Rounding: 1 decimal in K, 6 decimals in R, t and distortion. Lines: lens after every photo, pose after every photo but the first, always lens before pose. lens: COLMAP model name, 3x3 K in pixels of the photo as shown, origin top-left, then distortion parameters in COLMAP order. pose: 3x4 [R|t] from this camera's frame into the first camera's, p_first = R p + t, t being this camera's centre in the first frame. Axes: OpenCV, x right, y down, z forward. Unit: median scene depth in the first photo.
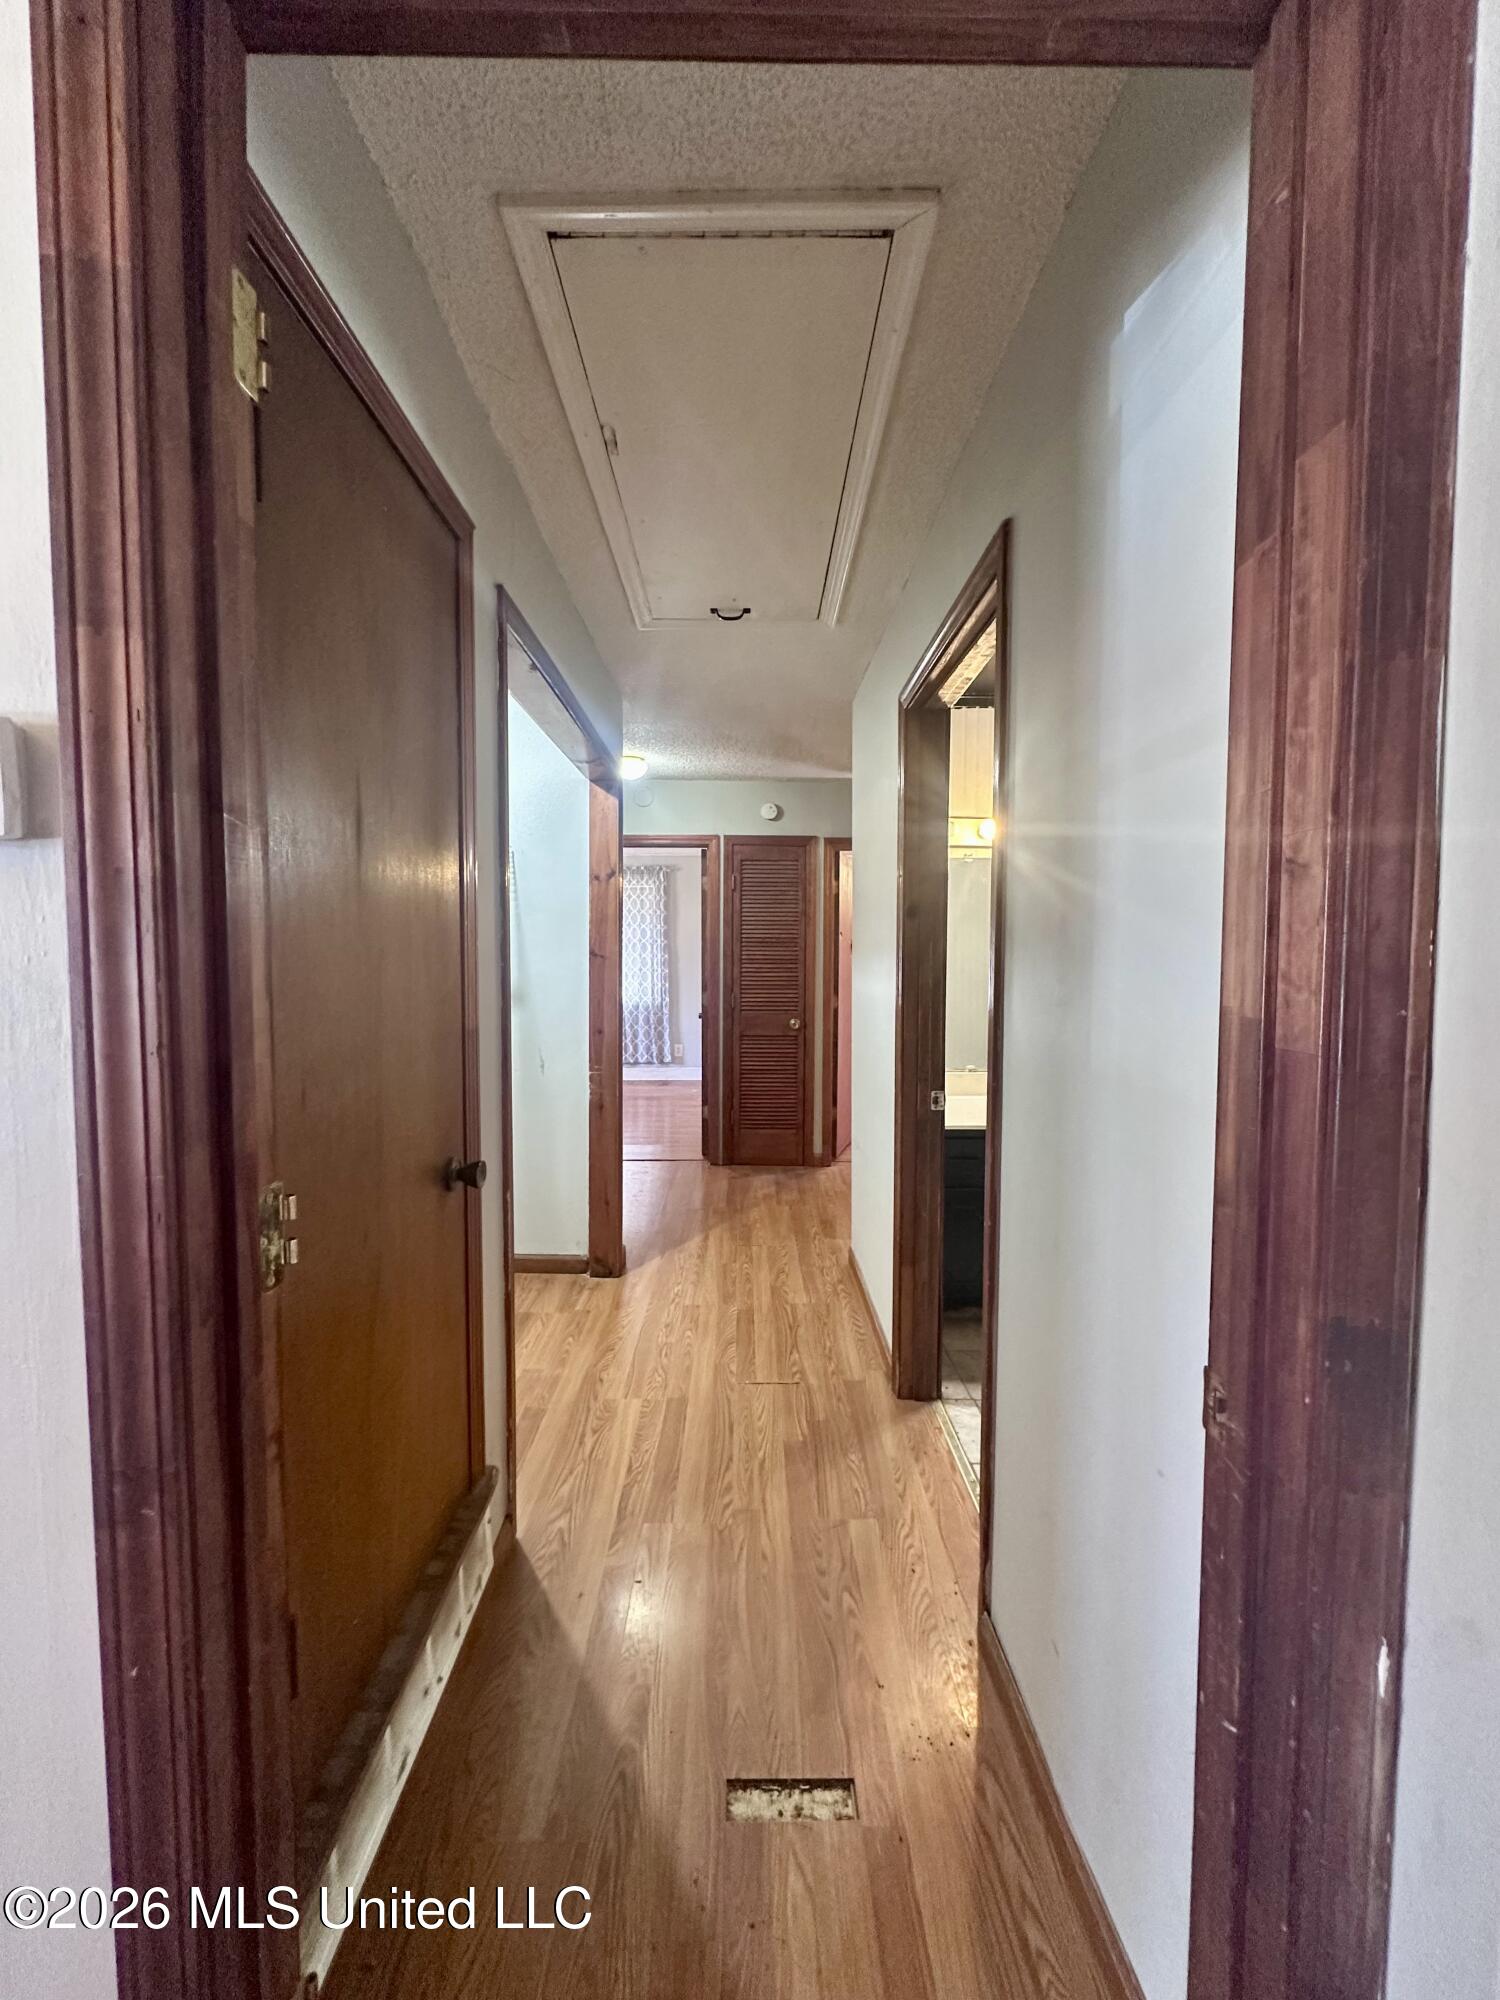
lens RADIAL K [[796.2, 0, 749.1], [0, 796.2, 1003.5], [0, 0, 1]] dist [-0.001414, -0.000005]
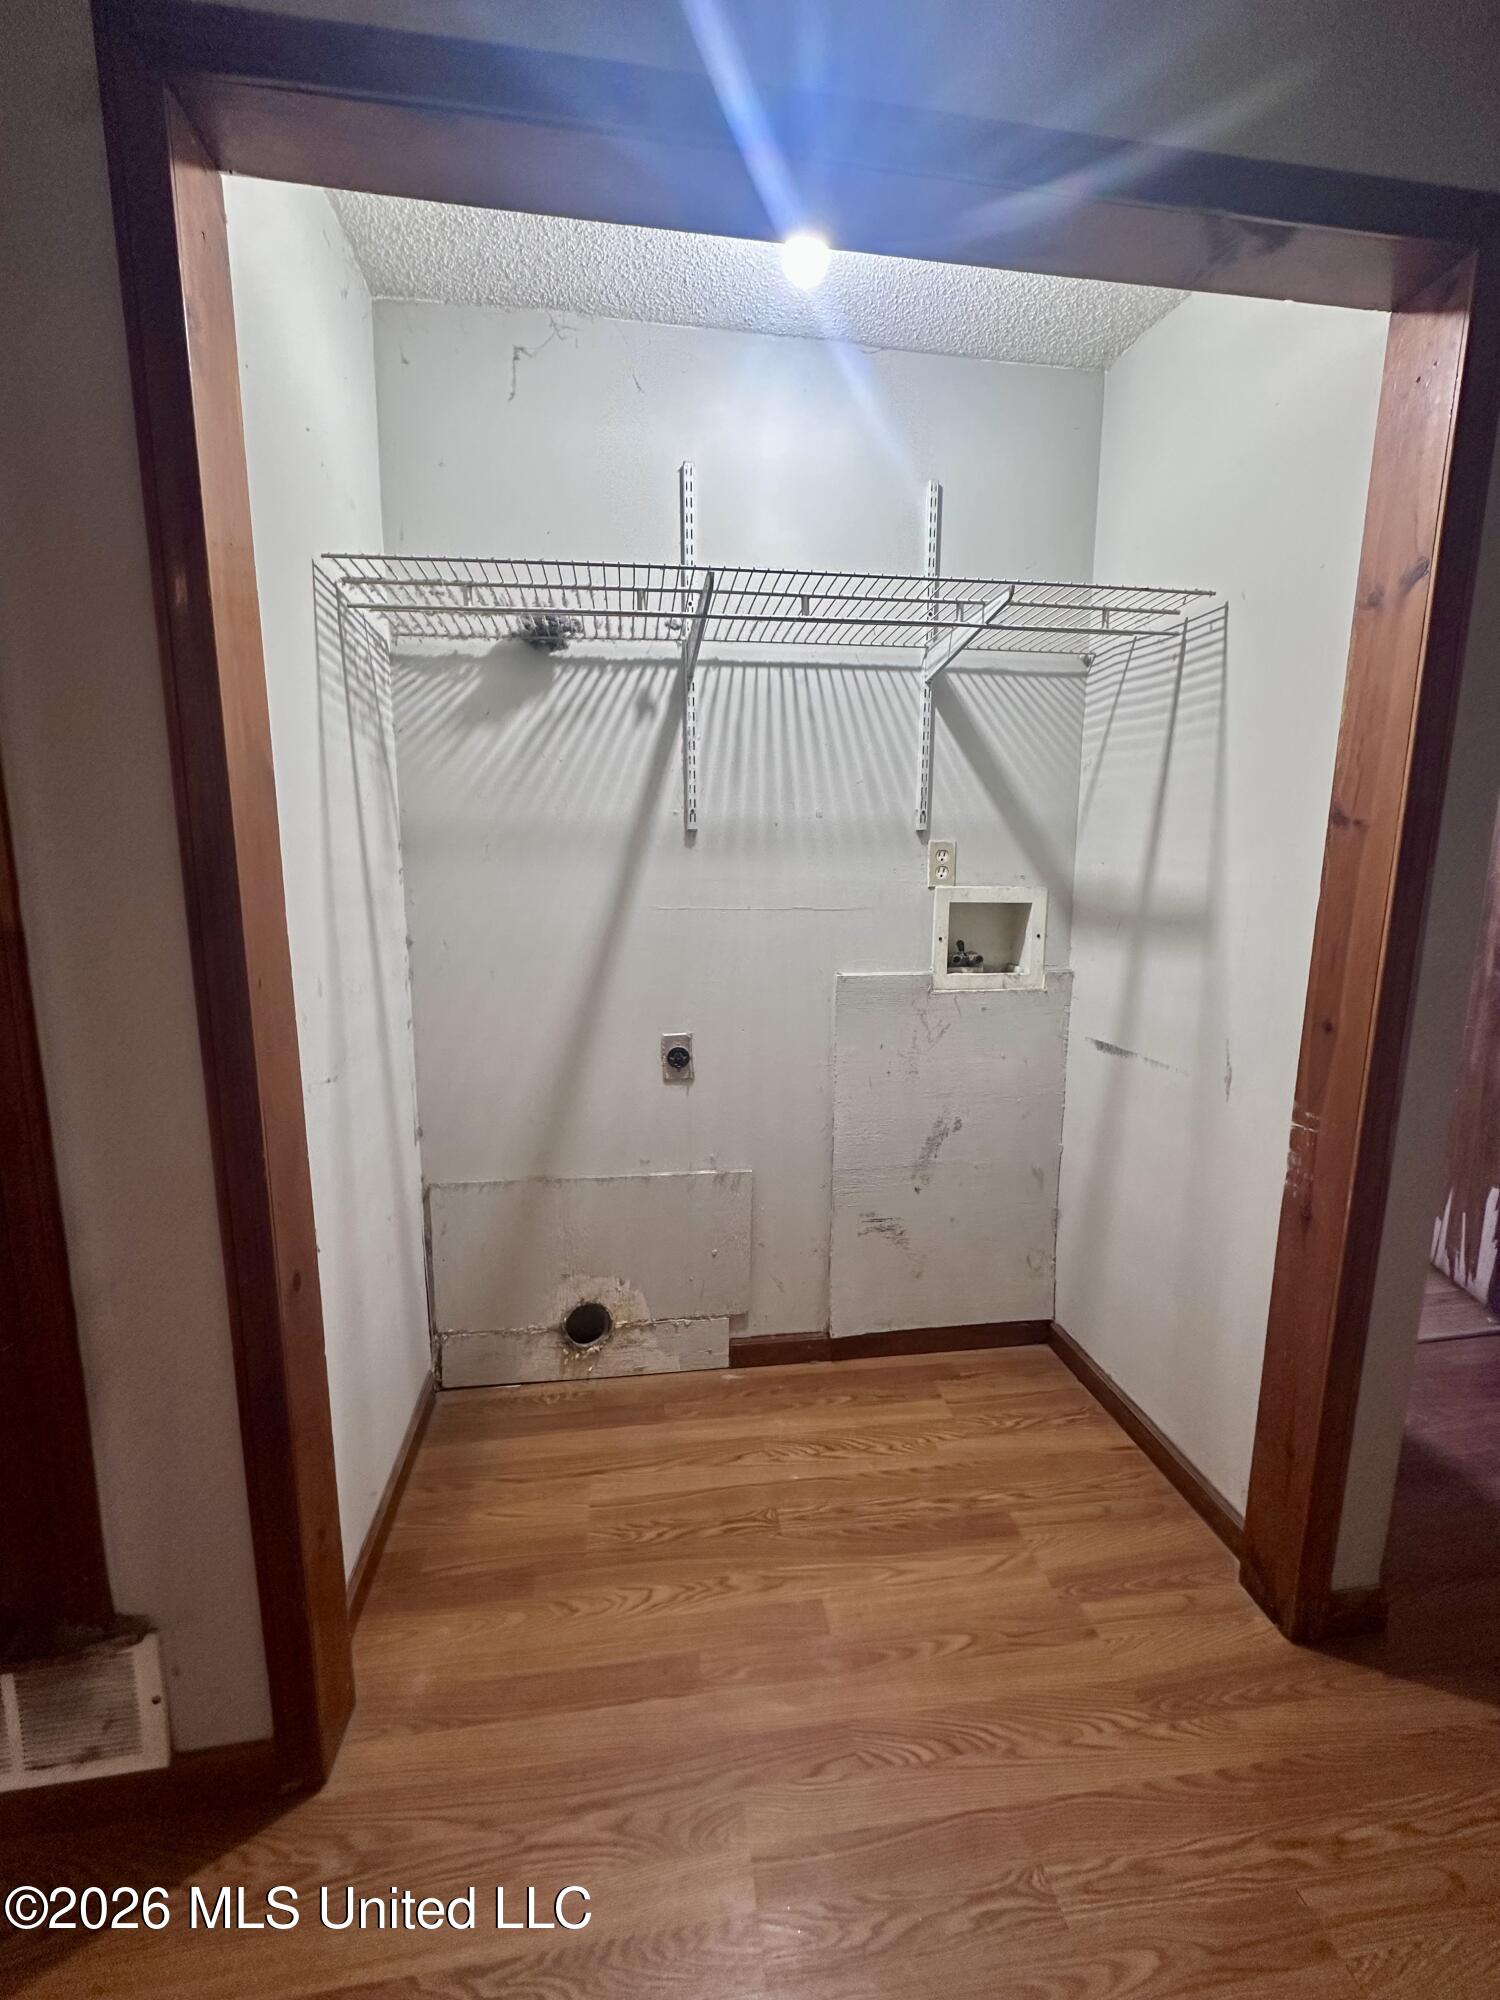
lens RADIAL K [[796.2, 0, 748.6], [0, 796.2, 999.1], [0, 0, 1]] dist [-0.001414, -0.000005]
pose [[0.137567, 0.148169, -0.979347, 0.141462], [-0.054593, 0.988379, 0.141867, -0.016226], [0.988987, 0.033949, 0.144057, 0.670020]]
